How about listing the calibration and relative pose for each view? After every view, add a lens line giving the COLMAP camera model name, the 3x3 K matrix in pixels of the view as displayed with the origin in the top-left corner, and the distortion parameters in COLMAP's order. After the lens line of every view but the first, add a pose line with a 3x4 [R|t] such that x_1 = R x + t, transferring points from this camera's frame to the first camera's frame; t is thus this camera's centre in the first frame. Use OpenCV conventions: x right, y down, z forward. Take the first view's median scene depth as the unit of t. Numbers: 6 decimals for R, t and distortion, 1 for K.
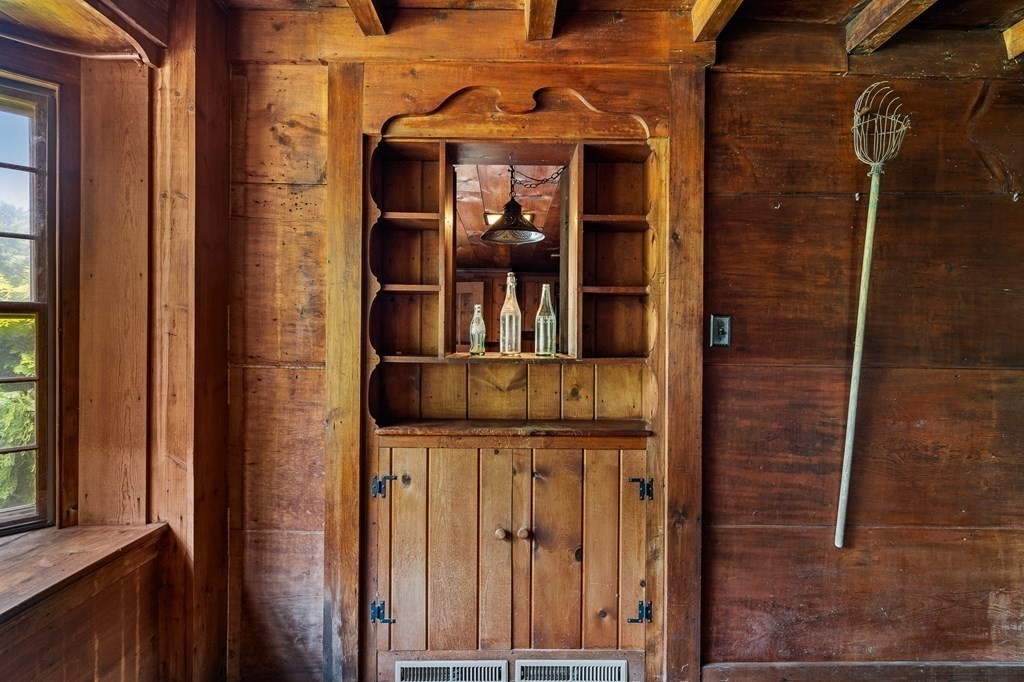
lens RADIAL K [[504.4, 0, 512.0], [0, 504.4, 341.0], [0, 0, 1]] dist [0.001847, 0.000562]
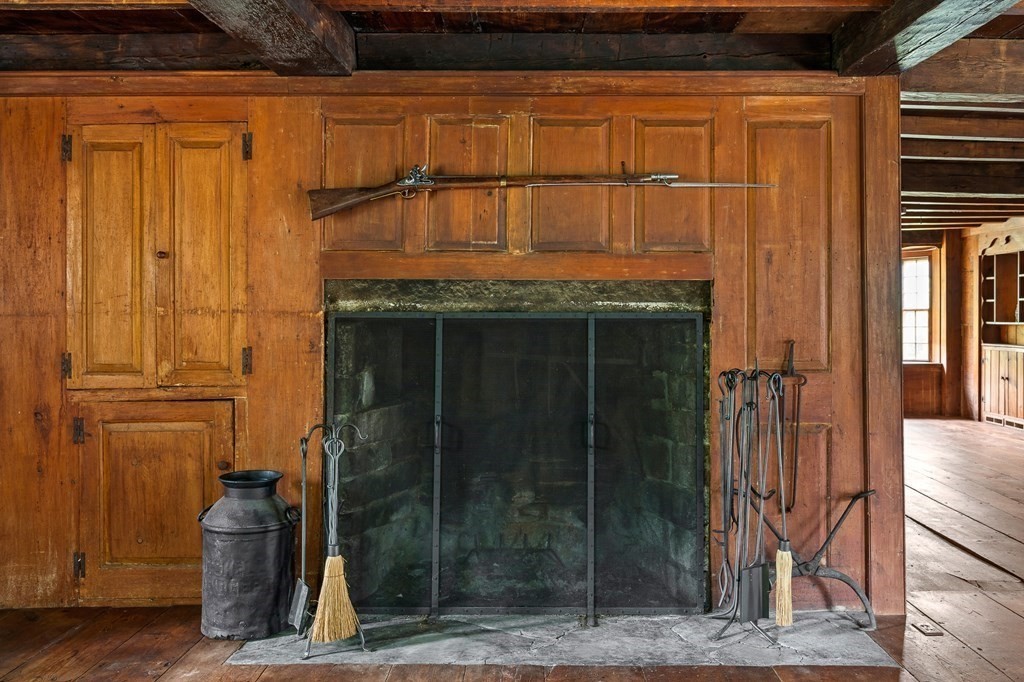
lens RADIAL K [[847.2, 0, 570.4], [0, 847.2, 306.0], [0, 0, 1]] dist [0.011886, -0.008903]
pose [[0.011113, -0.012649, -0.999858, 5.288422], [-0.000492, 0.999920, -0.012655, -0.000827], [0.999938, 0.000632, 0.011106, -1.770216]]
